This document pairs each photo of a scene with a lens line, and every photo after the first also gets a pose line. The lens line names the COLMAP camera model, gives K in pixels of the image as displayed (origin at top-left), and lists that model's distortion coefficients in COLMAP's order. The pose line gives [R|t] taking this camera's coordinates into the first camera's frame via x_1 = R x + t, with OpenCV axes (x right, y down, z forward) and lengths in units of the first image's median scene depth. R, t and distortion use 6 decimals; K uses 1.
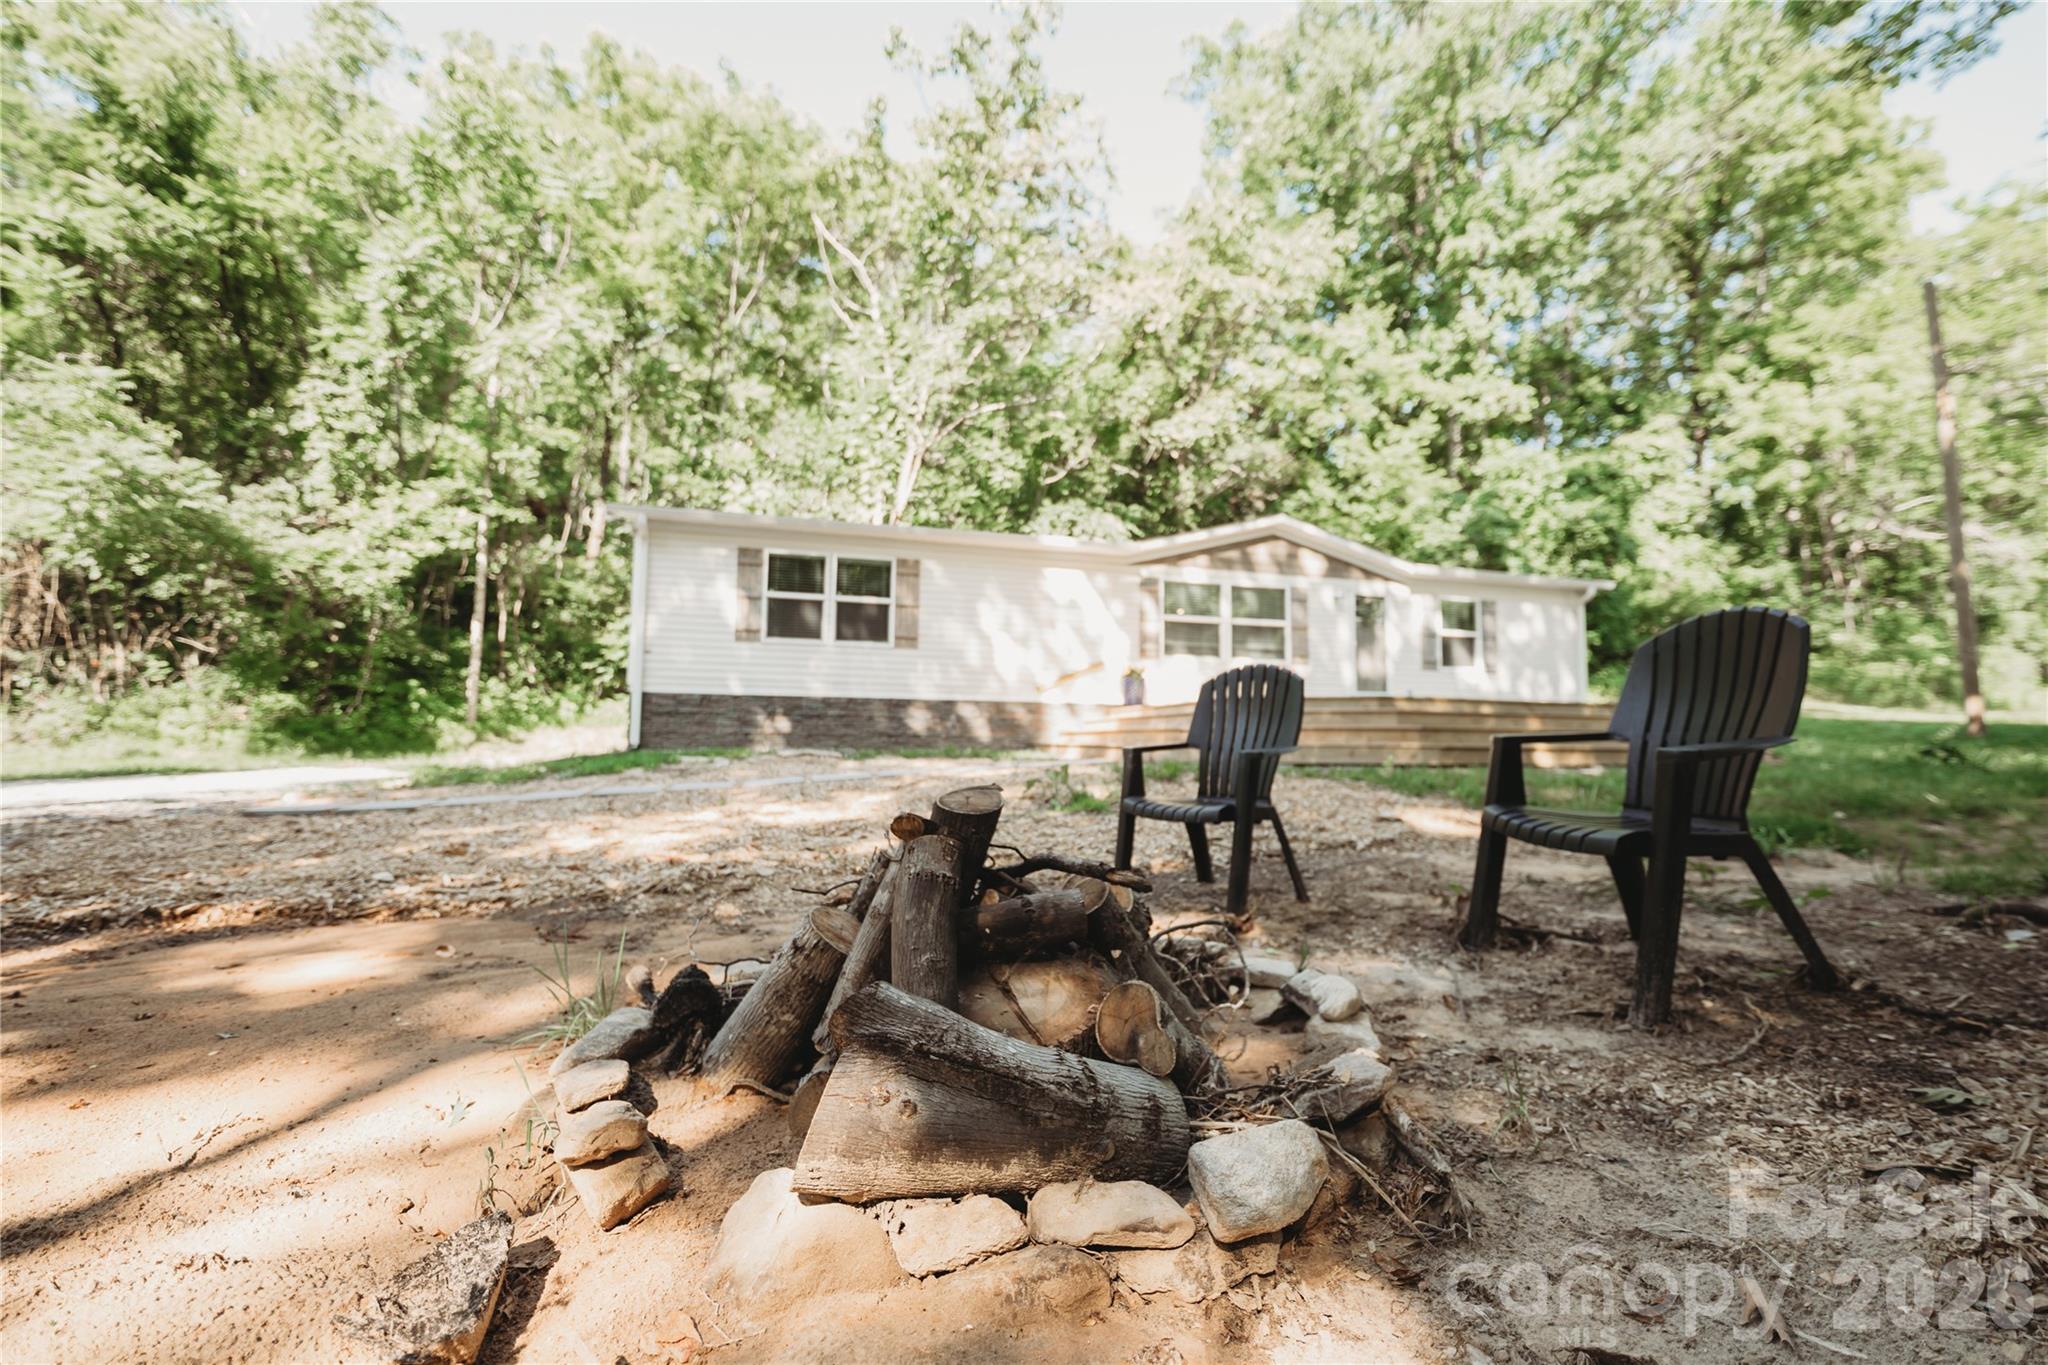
lens RADIAL K [[804.7, 0, 1024.0], [0, 804.7, 682.5], [0, 0, 1]] dist [0.012548, -0.008412]
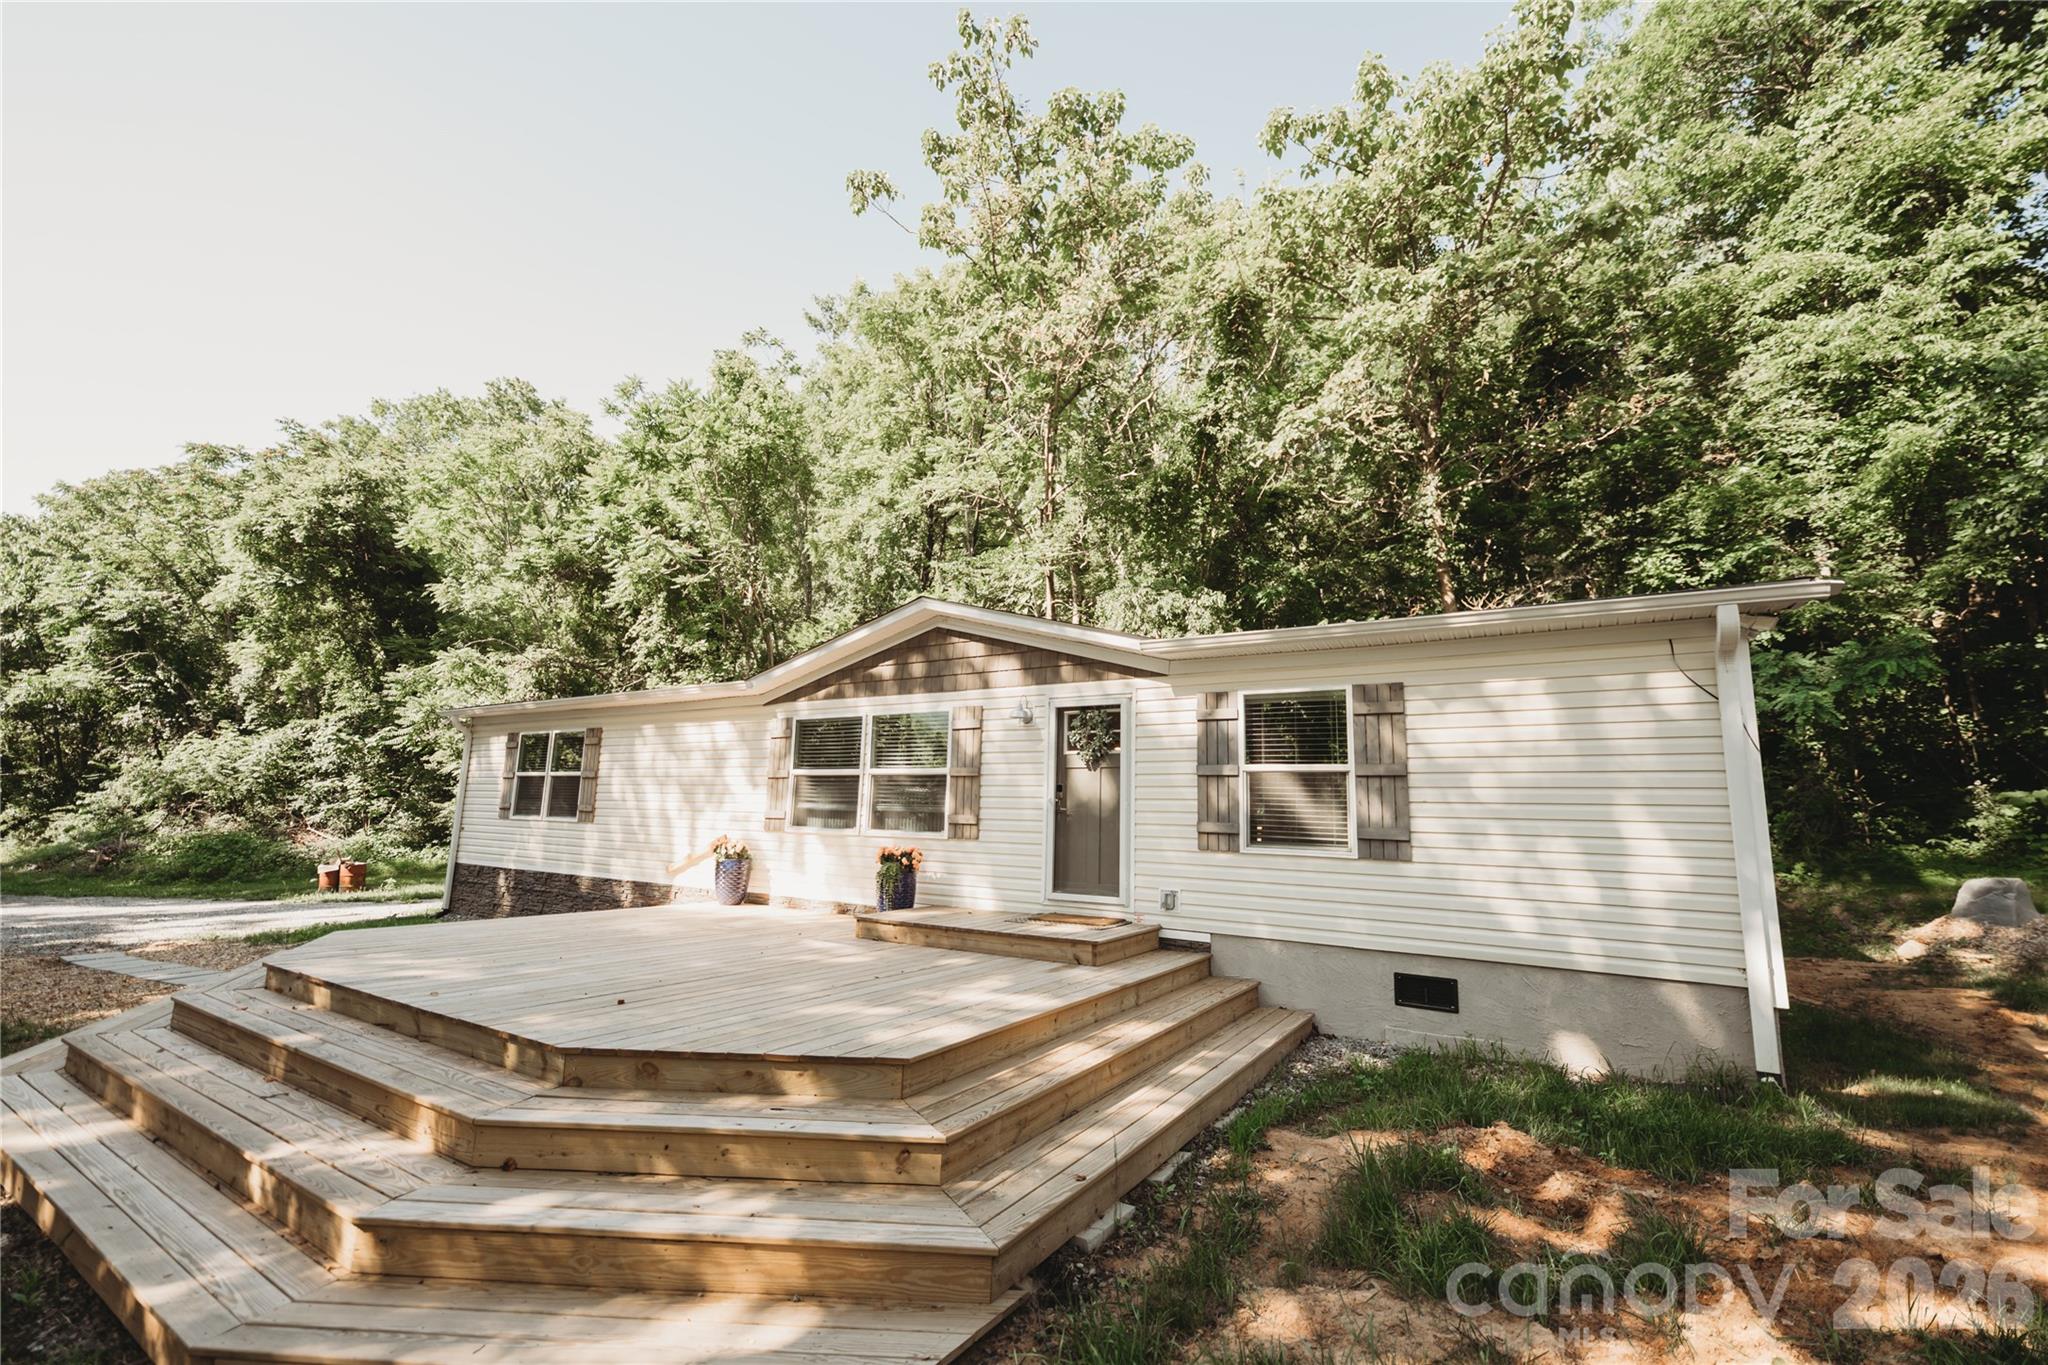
lens RADIAL K [[843.7, 0, 1024.0], [0, 843.7, 682.5], [0, 0, 1]] dist [0.011477, -0.010190]
pose [[0.682891, -0.112248, -0.721845, 0.581926], [0.031861, 0.991761, -0.124079, -0.040152], [0.729825, 0.061734, 0.680841, 0.421531]]
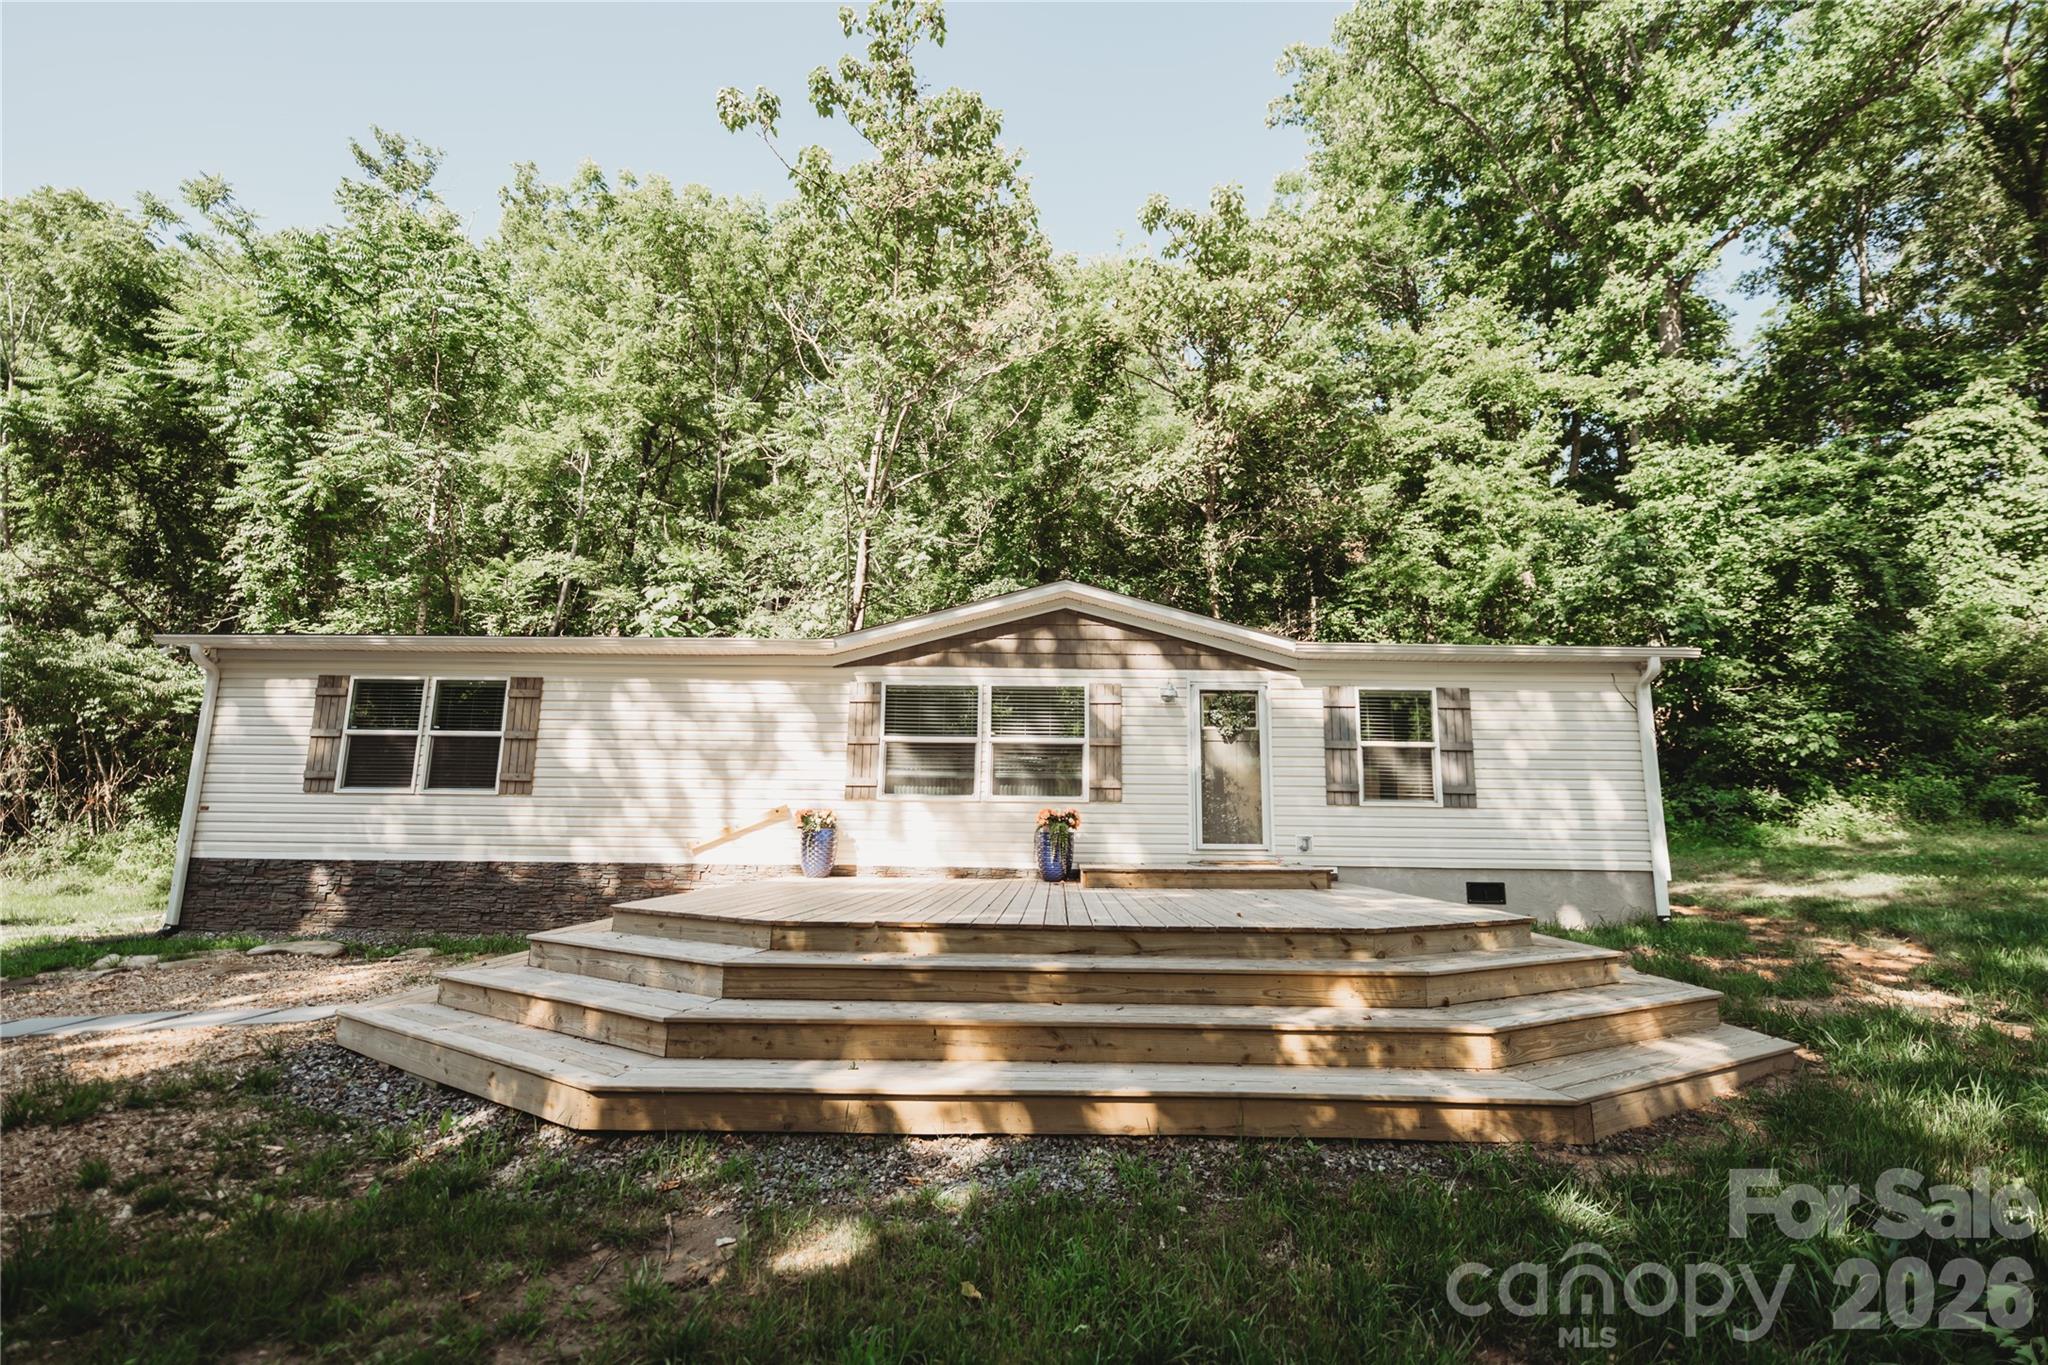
lens RADIAL K [[854.8, 0, 1033.9], [0, 854.8, 699.8], [0, 0, 1]] dist [0.004556, 0.000021]
pose [[0.965037, -0.041680, -0.258778, 0.328631], [0.019883, 0.996072, -0.086286, -0.031976], [0.261358, 0.078124, 0.962075, 0.211693]]
